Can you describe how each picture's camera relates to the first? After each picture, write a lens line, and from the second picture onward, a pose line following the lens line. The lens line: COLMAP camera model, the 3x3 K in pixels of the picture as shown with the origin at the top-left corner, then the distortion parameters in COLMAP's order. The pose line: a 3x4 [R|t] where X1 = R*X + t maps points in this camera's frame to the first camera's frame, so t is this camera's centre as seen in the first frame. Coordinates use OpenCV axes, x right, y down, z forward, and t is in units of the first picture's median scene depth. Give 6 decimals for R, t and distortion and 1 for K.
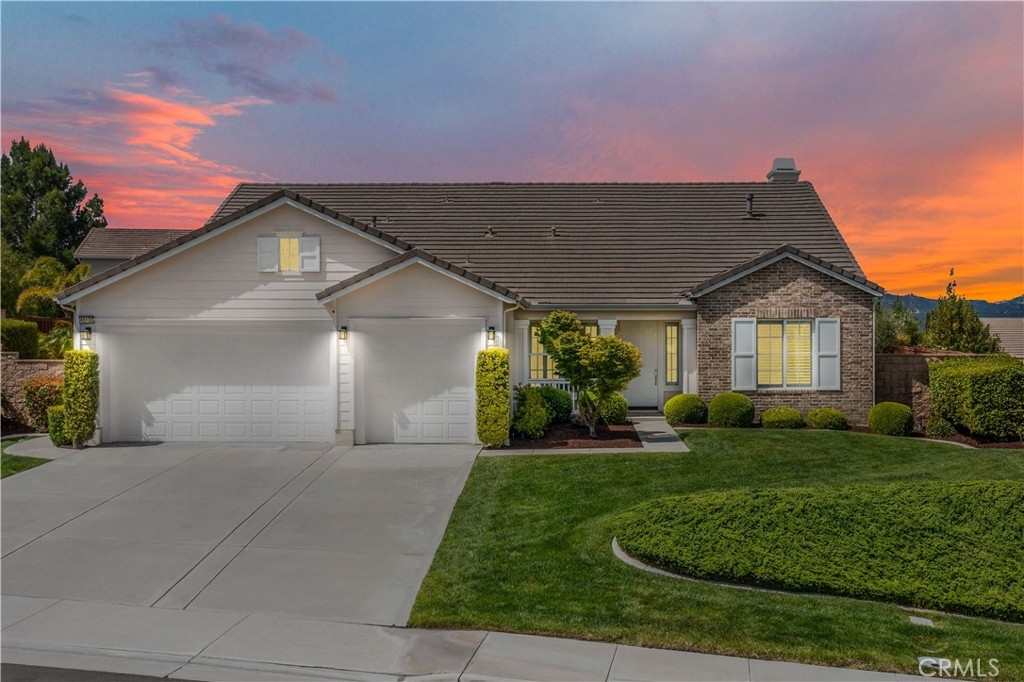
lens RADIAL K [[1133.8, 0, 560.6], [0, 1133.8, 343.6], [0, 0, 1]] dist [-0.011757, 0.004526]
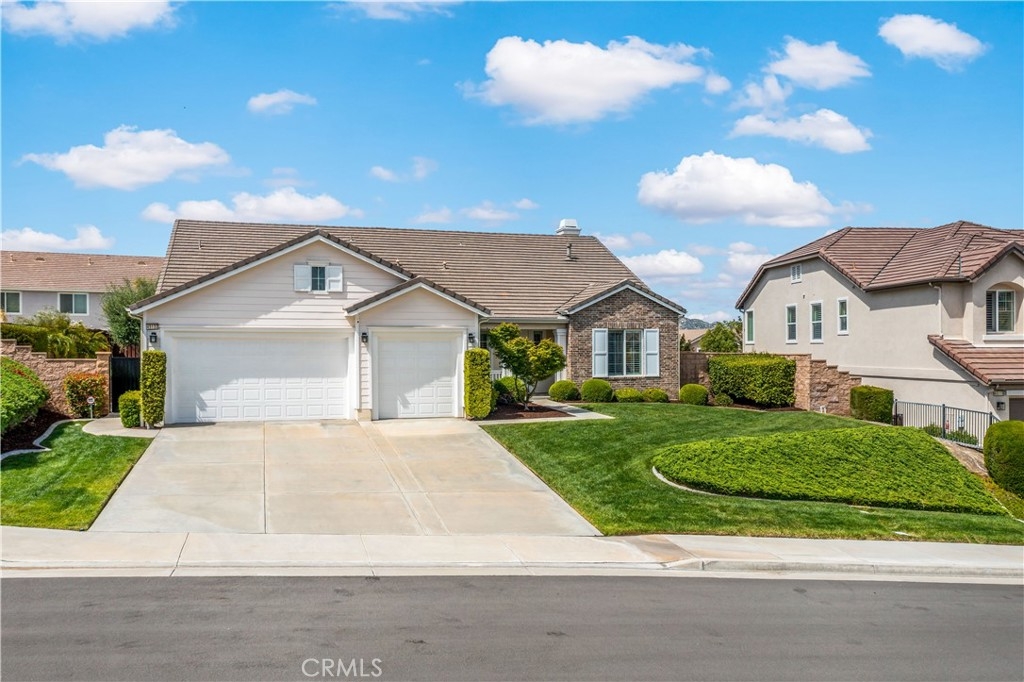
lens RADIAL K [[835.5, 0, 512.0], [0, 835.5, 341.0], [0, 0, 1]] dist [-0.001956, -0.004645]
pose [[0.952023, 0.001780, 0.306020, -0.327227], [0.000587, 0.999971, -0.007641, 0.002318], [-0.306025, 0.007454, 0.951994, -0.001917]]
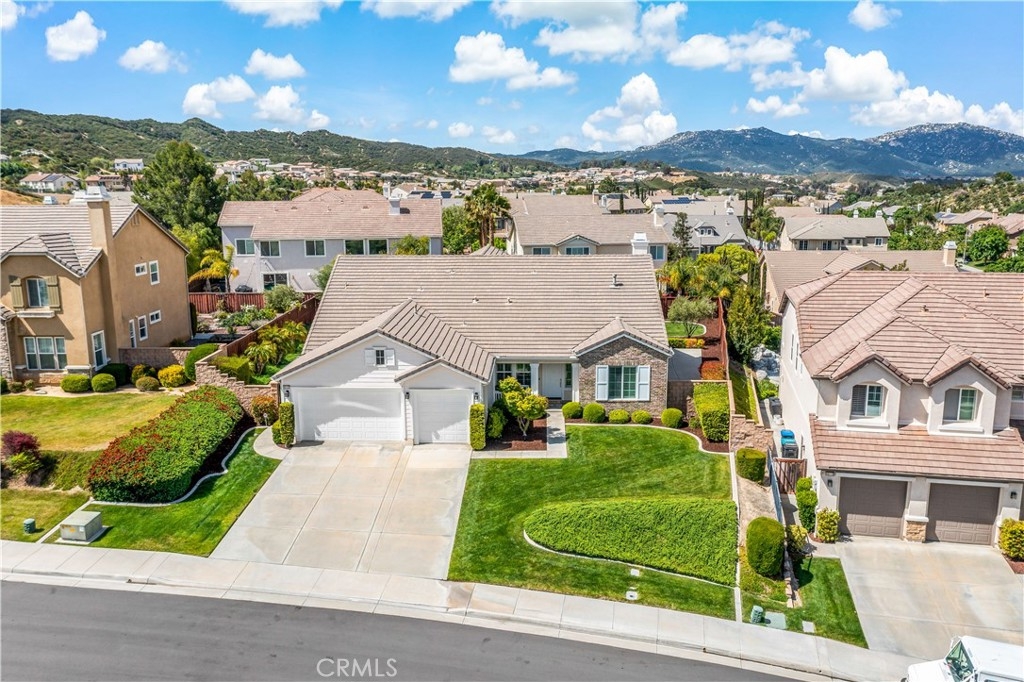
lens RADIAL K [[835.5, 0, 512.0], [0, 835.5, 341.0], [0, 0, 1]] dist [-0.001956, -0.004645]
pose [[0.999688, -0.003148, -0.024781, 0.045248], [0.008030, 0.979867, 0.199487, -0.421730], [0.023654, -0.199624, 0.979587, -0.519117]]
